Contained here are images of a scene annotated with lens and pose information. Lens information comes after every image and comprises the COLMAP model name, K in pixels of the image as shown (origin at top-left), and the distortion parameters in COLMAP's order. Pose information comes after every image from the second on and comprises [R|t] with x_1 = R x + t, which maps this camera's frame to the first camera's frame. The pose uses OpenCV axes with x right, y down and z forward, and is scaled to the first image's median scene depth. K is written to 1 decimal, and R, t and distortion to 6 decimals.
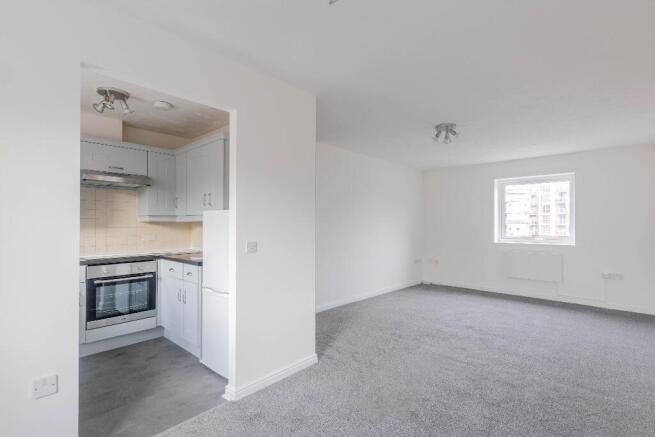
lens RADIAL K [[310.4, 0, 327.5], [0, 310.4, 218.5], [0, 0, 1]] dist [-0.000180, -0.000089]
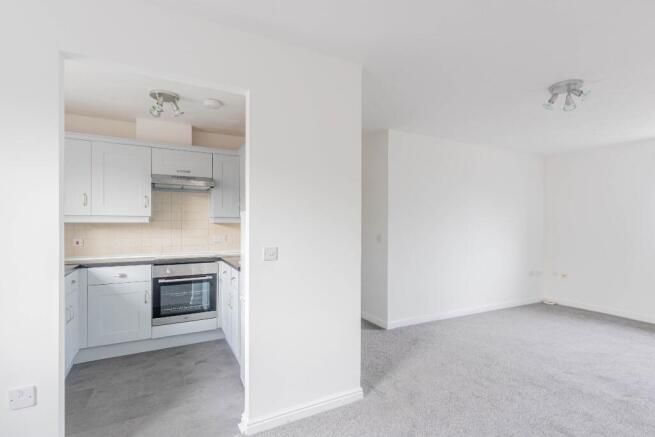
lens RADIAL K [[313.2, 0, 327.1], [0, 313.2, 223.8], [0, 0, 1]] dist [0.019827, -0.012581]
pose [[0.943682, 0.000425, -0.330855, 0.129622], [0.004390, 0.999895, 0.013807, -0.000512], [0.330826, -0.014482, 0.943581, 0.180193]]
